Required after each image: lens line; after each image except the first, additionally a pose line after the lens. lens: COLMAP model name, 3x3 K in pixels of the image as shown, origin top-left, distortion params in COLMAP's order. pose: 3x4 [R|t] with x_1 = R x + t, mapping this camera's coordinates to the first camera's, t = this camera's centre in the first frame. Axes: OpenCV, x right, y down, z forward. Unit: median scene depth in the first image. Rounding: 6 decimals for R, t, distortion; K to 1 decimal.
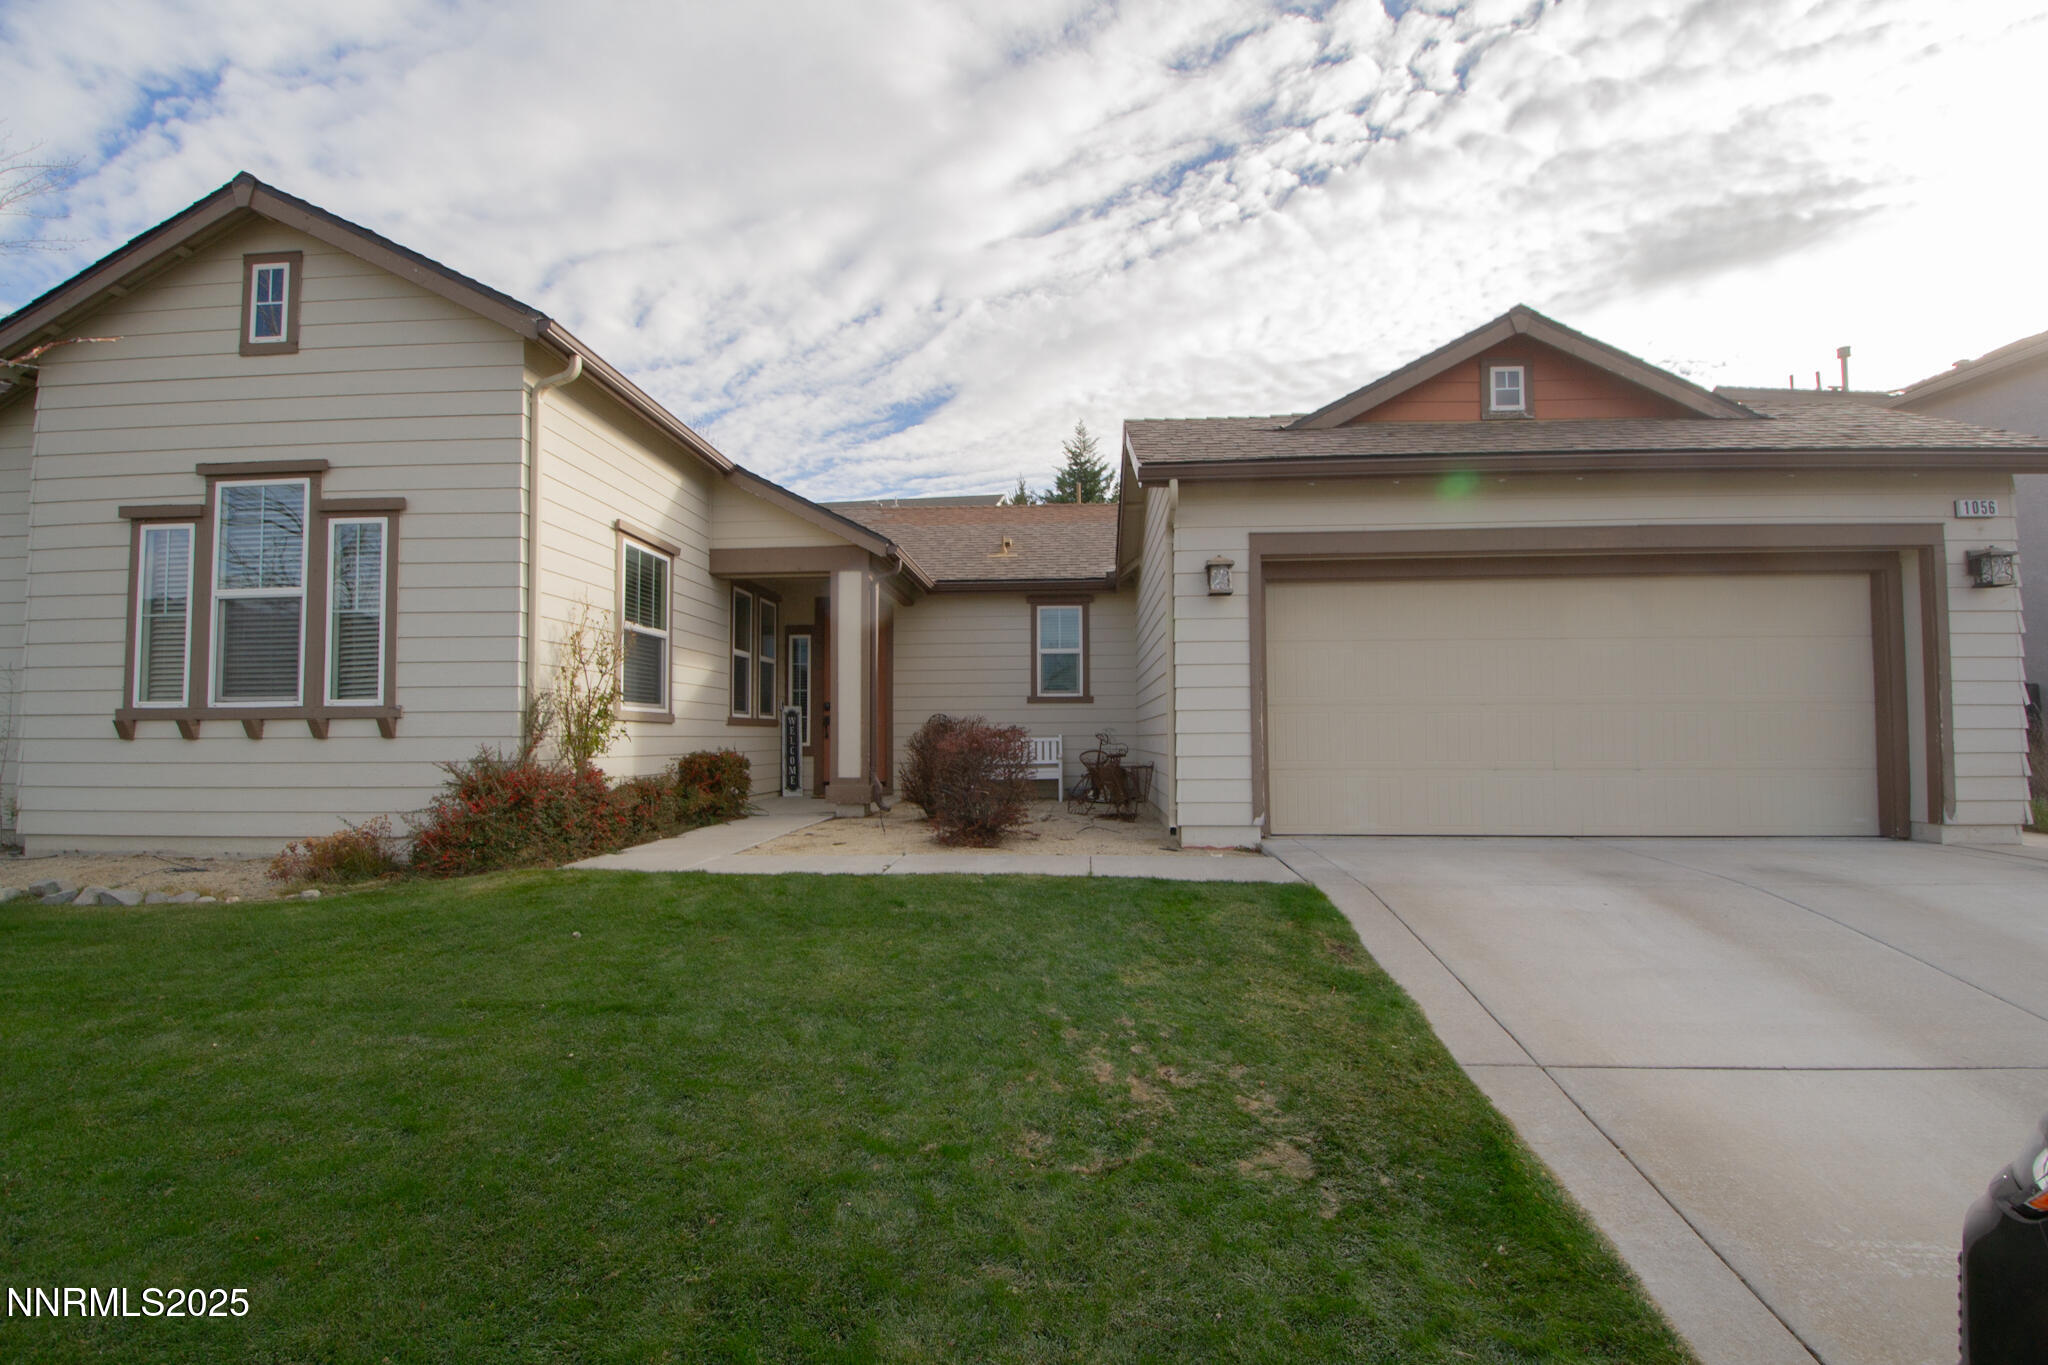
lens RADIAL K [[929.0, 0, 1024.6], [0, 929.0, 698.1], [0, 0, 1]] dist [-0.004984, -0.006547]
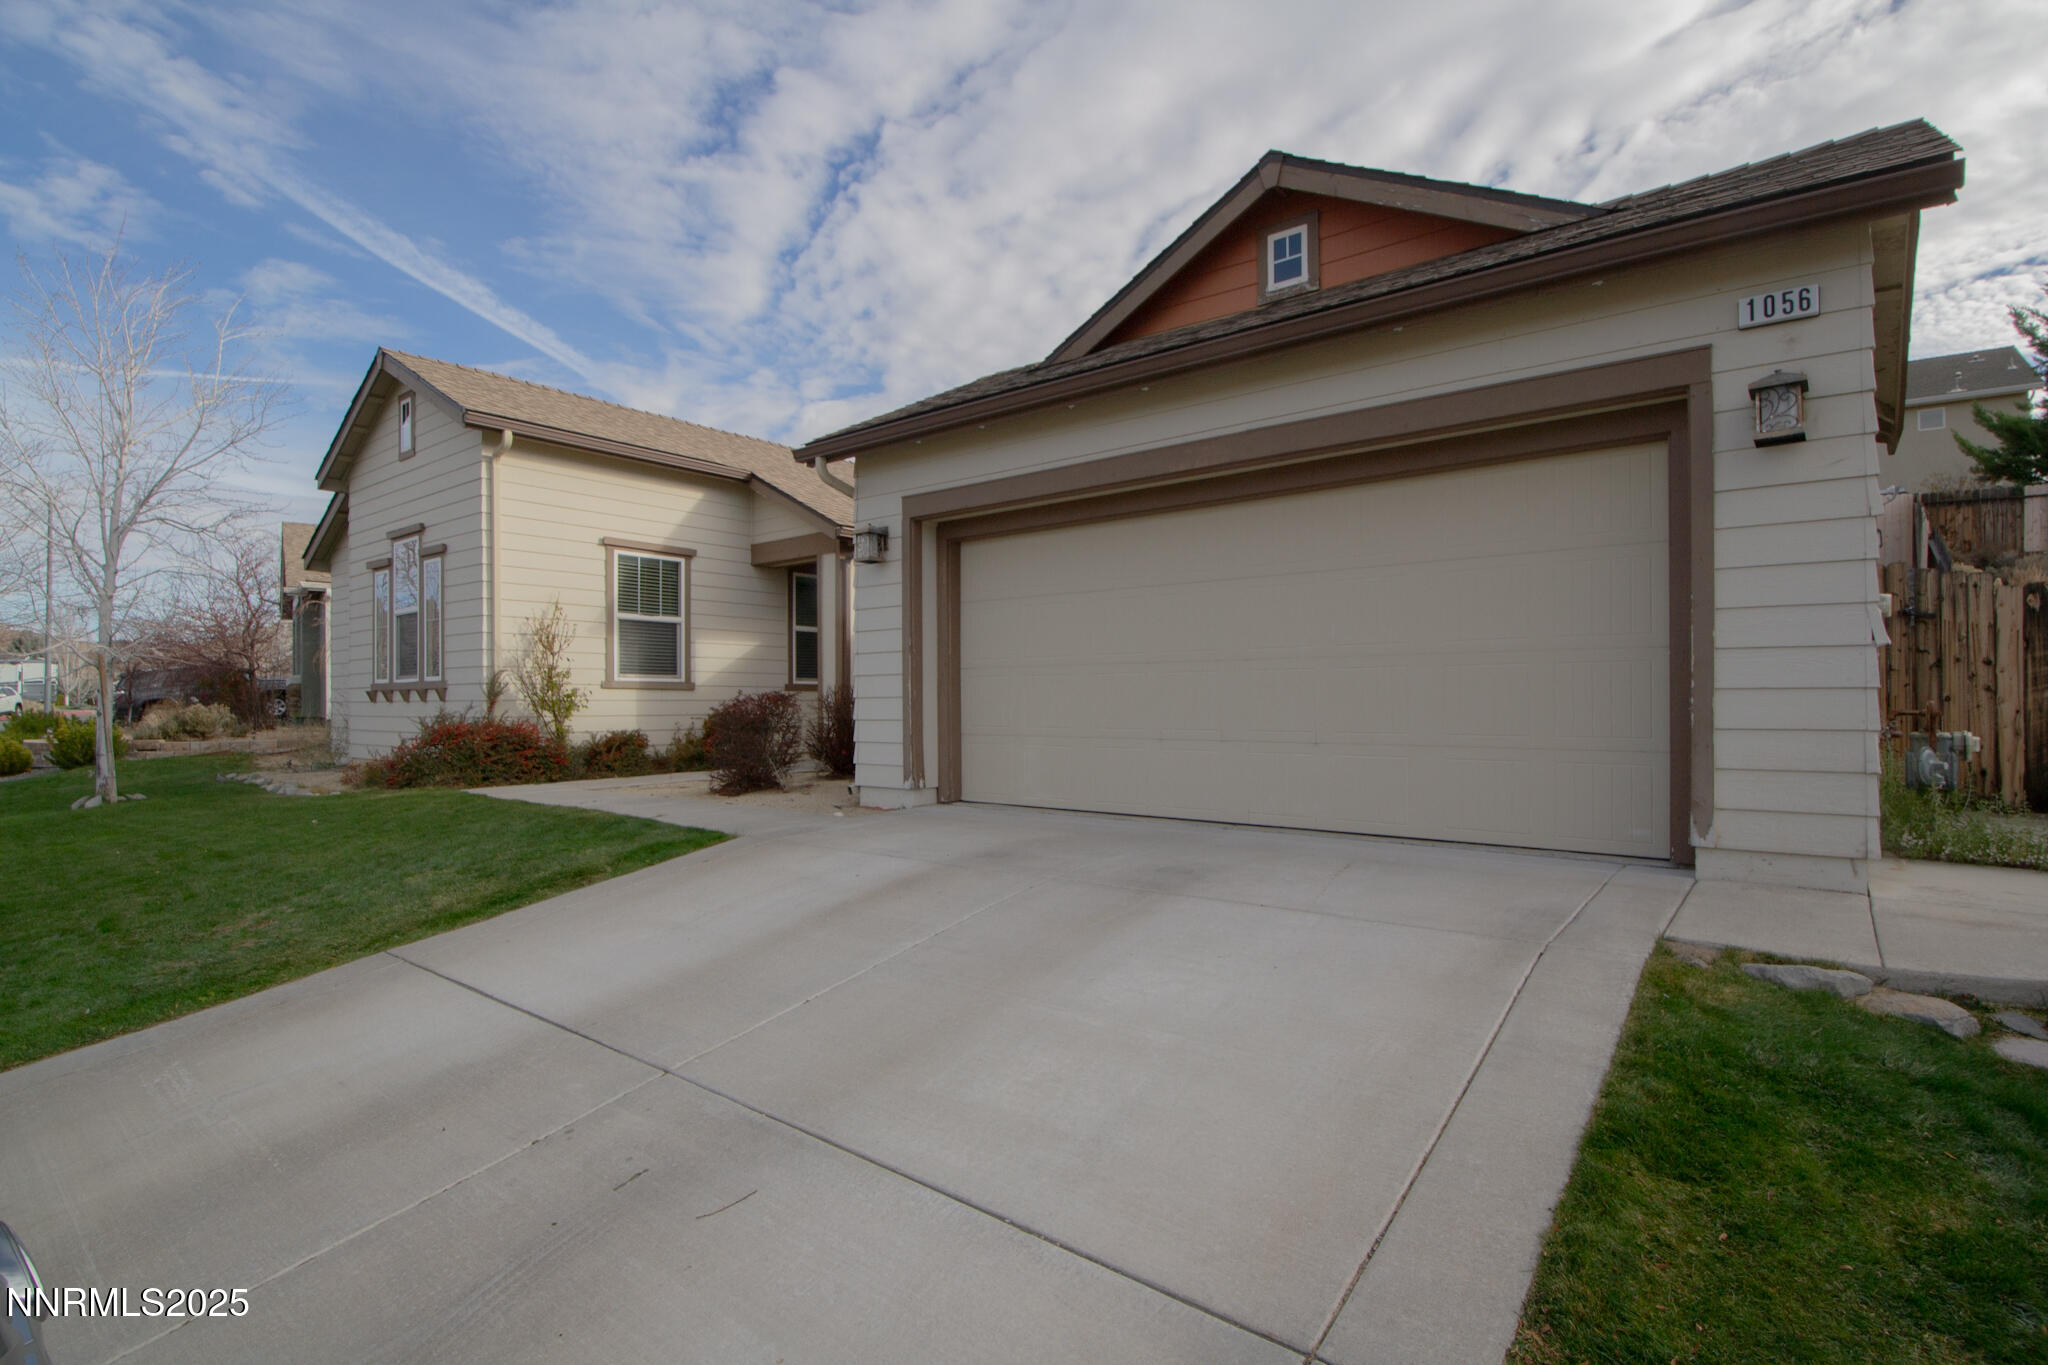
lens RADIAL K [[986.6, 0, 1022.6], [0, 986.6, 696.9], [0, 0, 1]] dist [0.004221, -0.018595]
pose [[0.818126, -0.001838, -0.575037, 1.000399], [0.025497, 0.999127, 0.033082, 0.005603], [0.574474, -0.041727, 0.817459, 0.209696]]
